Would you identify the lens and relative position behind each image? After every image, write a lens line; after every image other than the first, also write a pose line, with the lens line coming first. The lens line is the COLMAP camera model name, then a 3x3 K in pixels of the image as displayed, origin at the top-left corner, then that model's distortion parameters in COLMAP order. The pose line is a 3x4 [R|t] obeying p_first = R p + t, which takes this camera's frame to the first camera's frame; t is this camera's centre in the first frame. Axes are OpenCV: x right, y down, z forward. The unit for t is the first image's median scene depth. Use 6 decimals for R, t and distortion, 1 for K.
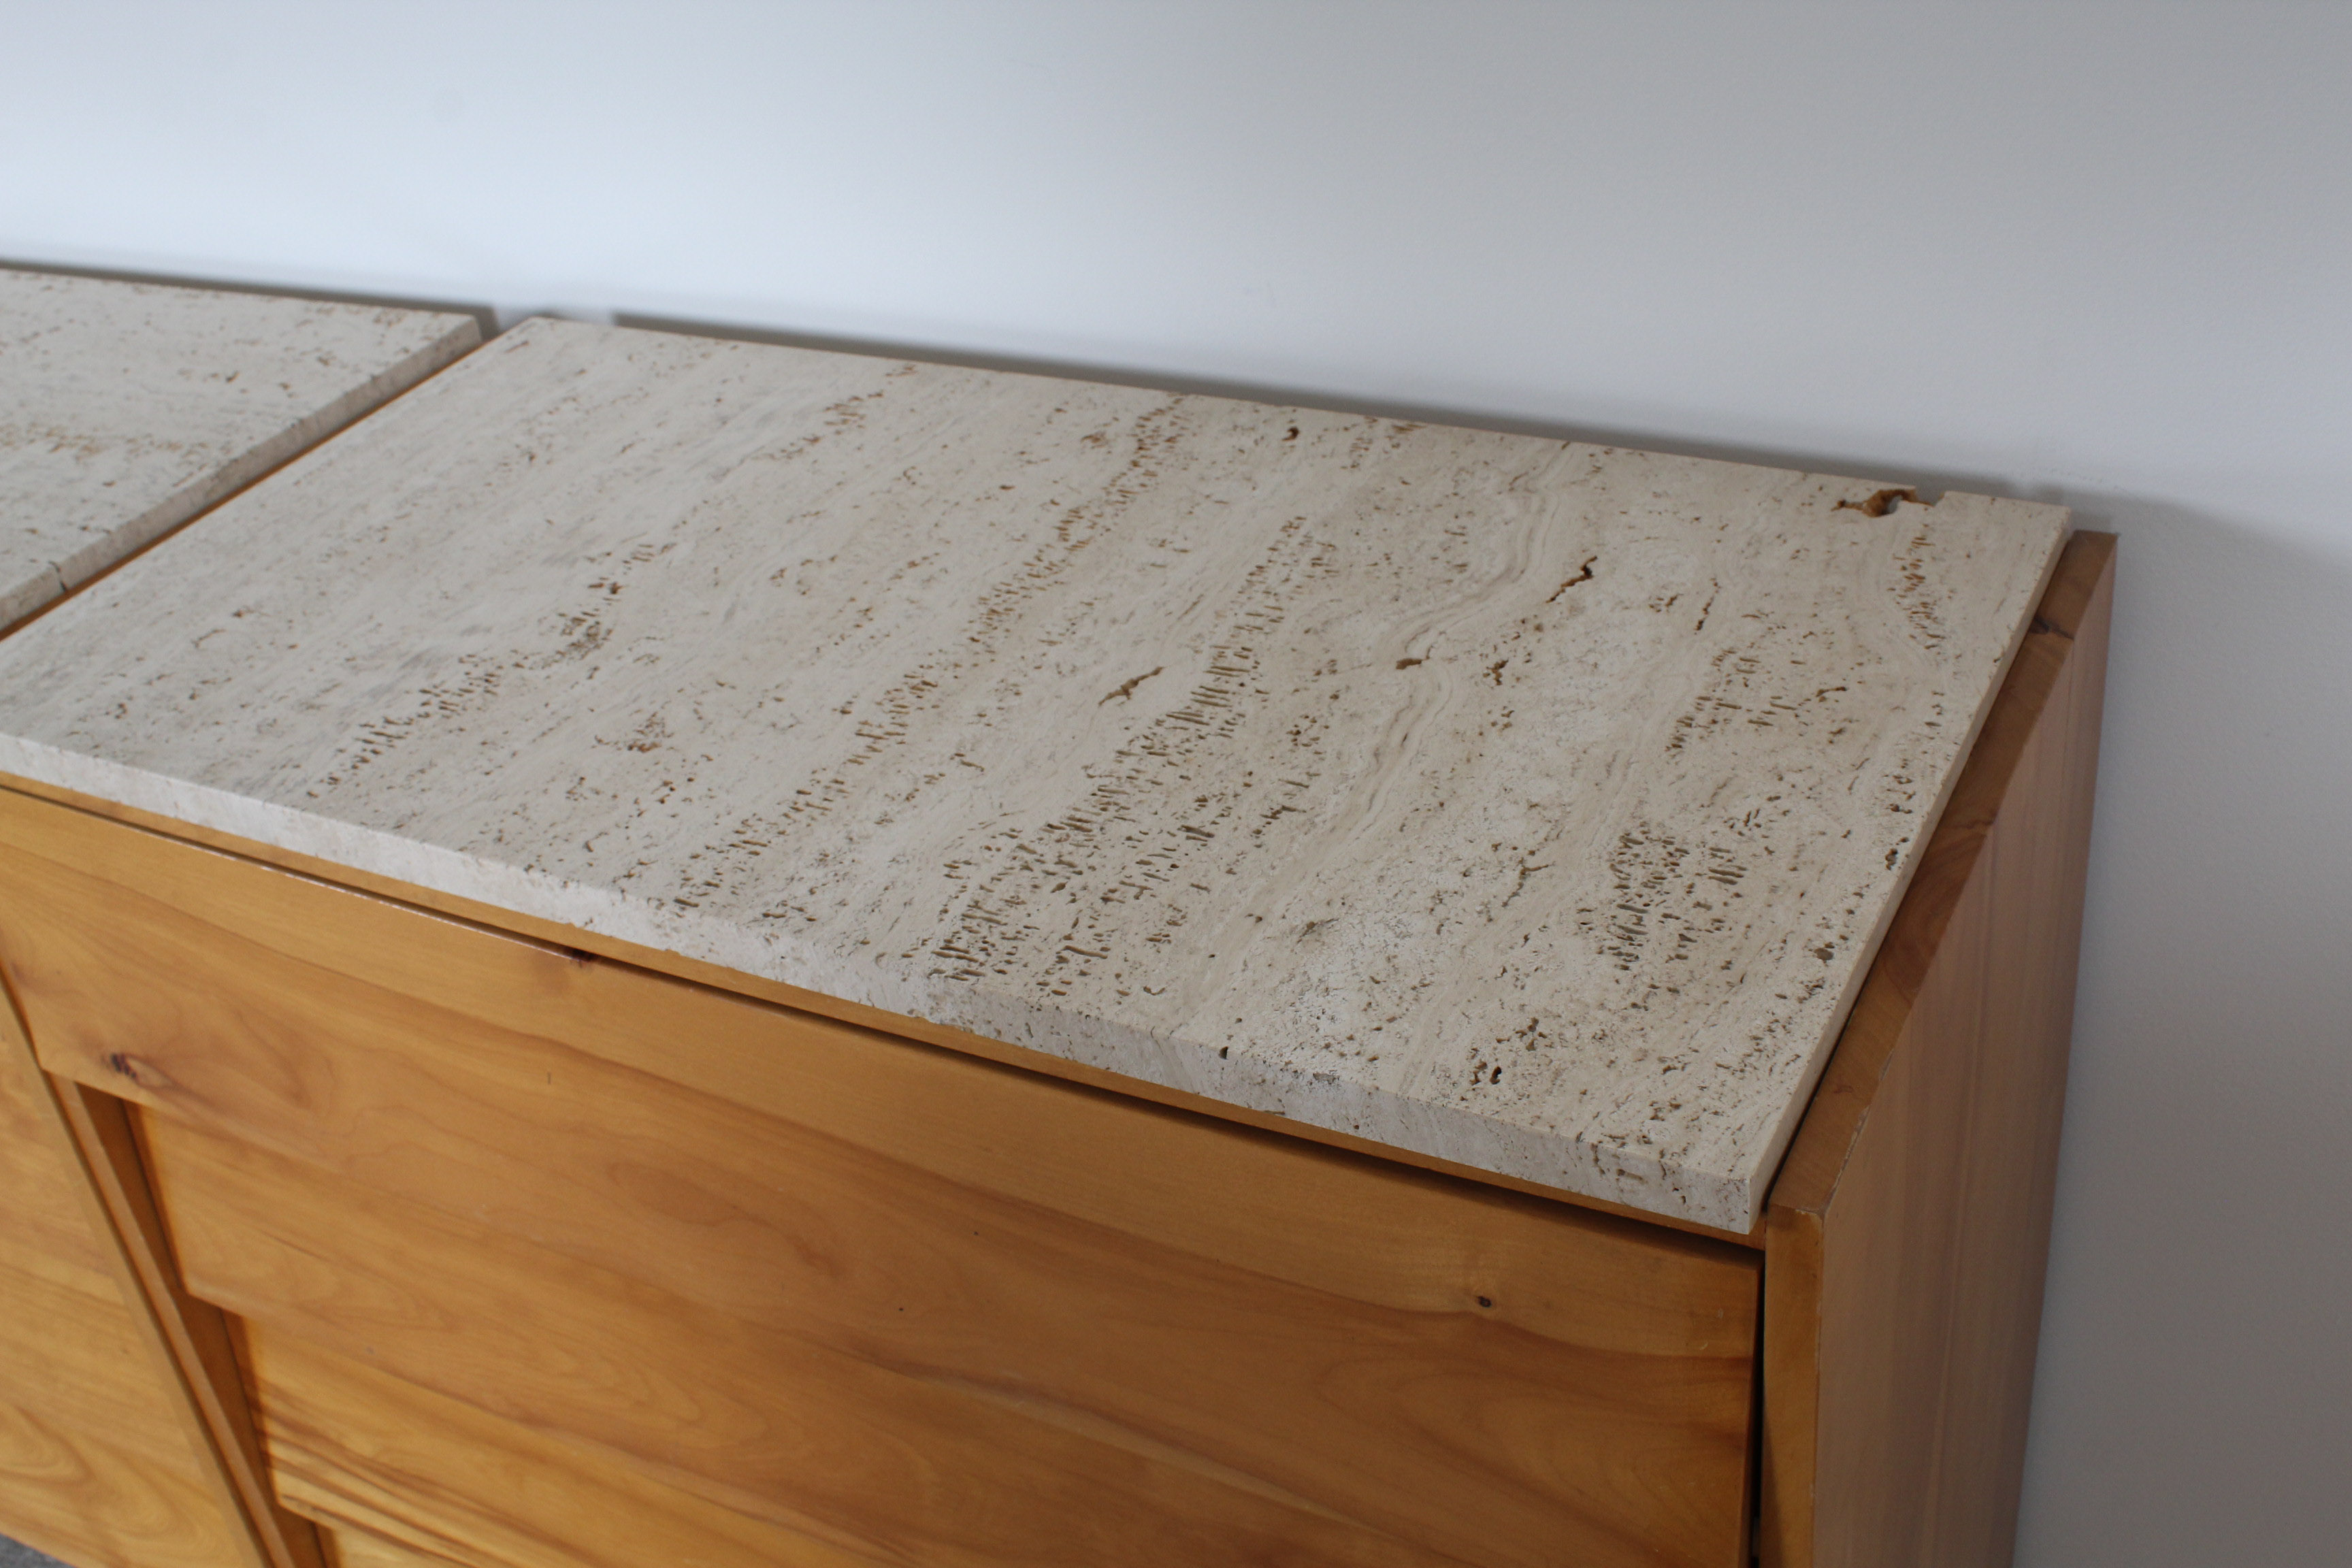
lens RADIAL K [[2543.0, 0, 1162.6], [0, 2543.0, 776.6], [0, 0, 1]] dist [-0.120247, 0.167071]
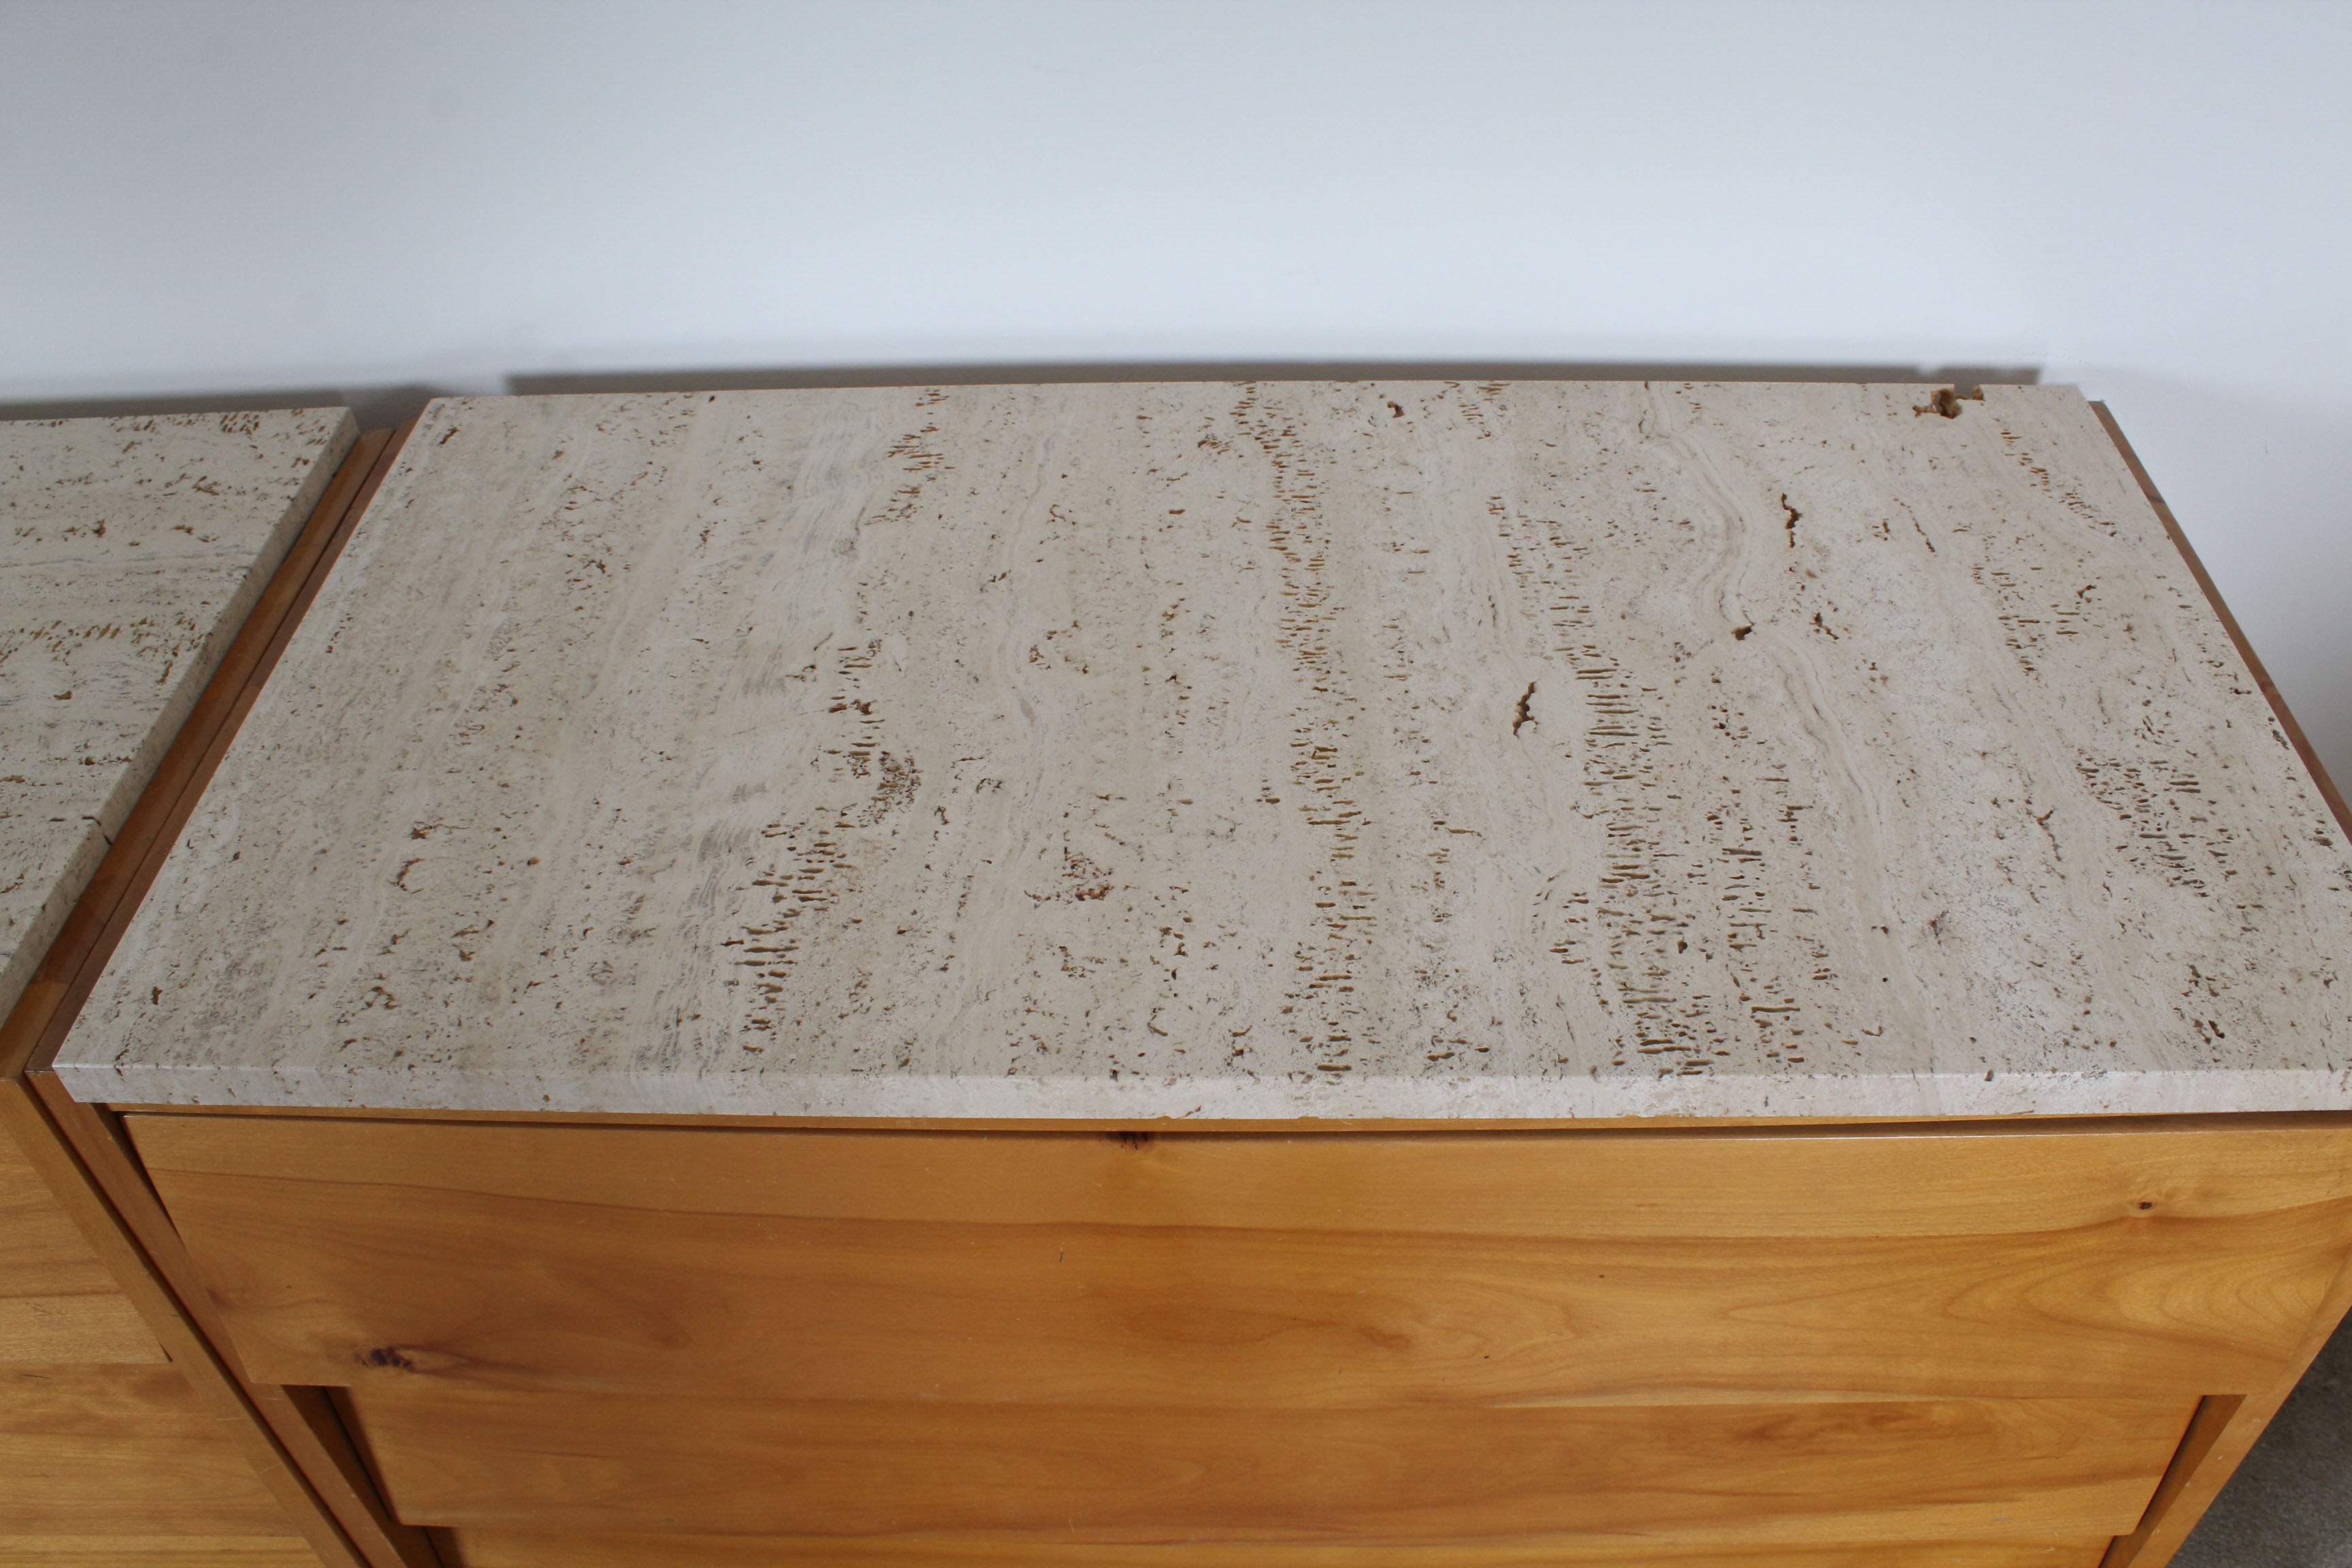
lens RADIAL K [[1958.0, 0, 1210.8], [0, 1958.0, 807.3], [0, 0, 1]] dist [-0.168243, 0.143038]
pose [[0.883587, -0.246388, 0.398204, -0.415281], [0.183299, 0.964509, 0.190062, -0.158104], [-0.430900, -0.094946, 0.897391, 0.329478]]
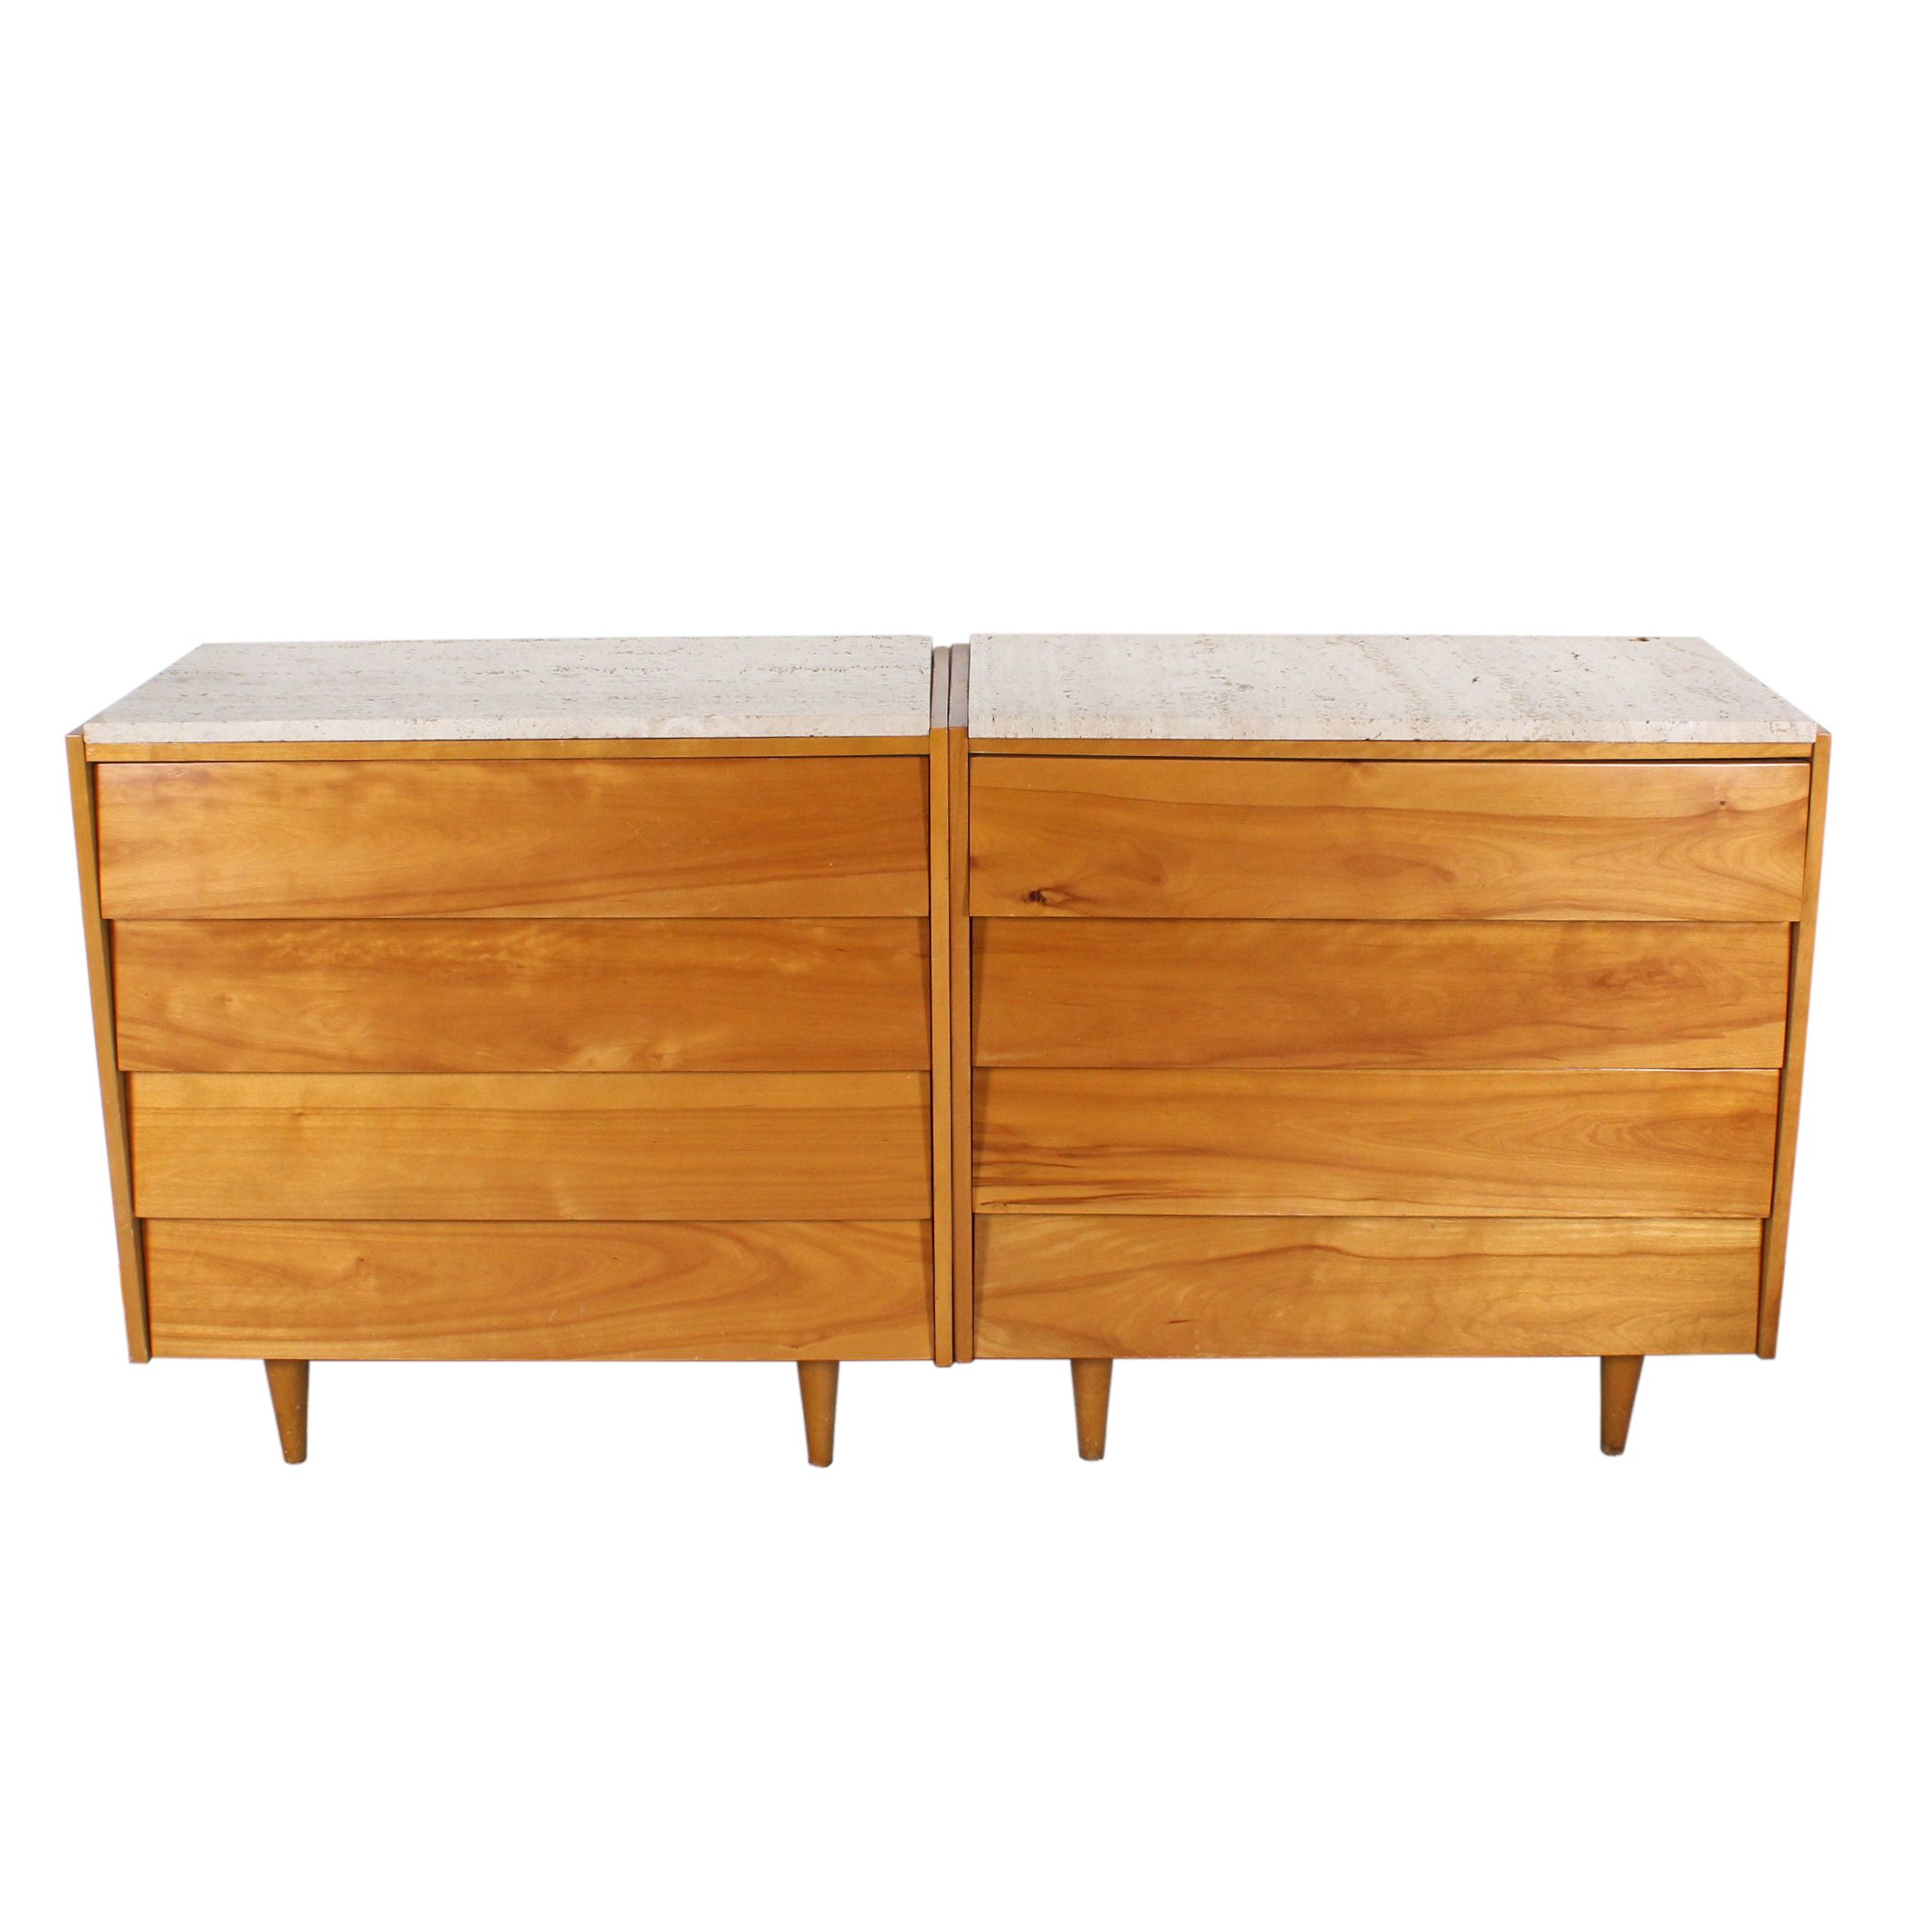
lens RADIAL K [[2749.0, 0, 1045.1], [0, 2749.0, 869.3], [0, 0, 1]] dist [-0.178415, 0.175978]
pose [[0.864468, -0.020901, 0.502253, -1.729670], [0.175608, 0.948743, -0.262771, 0.774739], [-0.471017, 0.315357, 0.823828, -1.015483]]
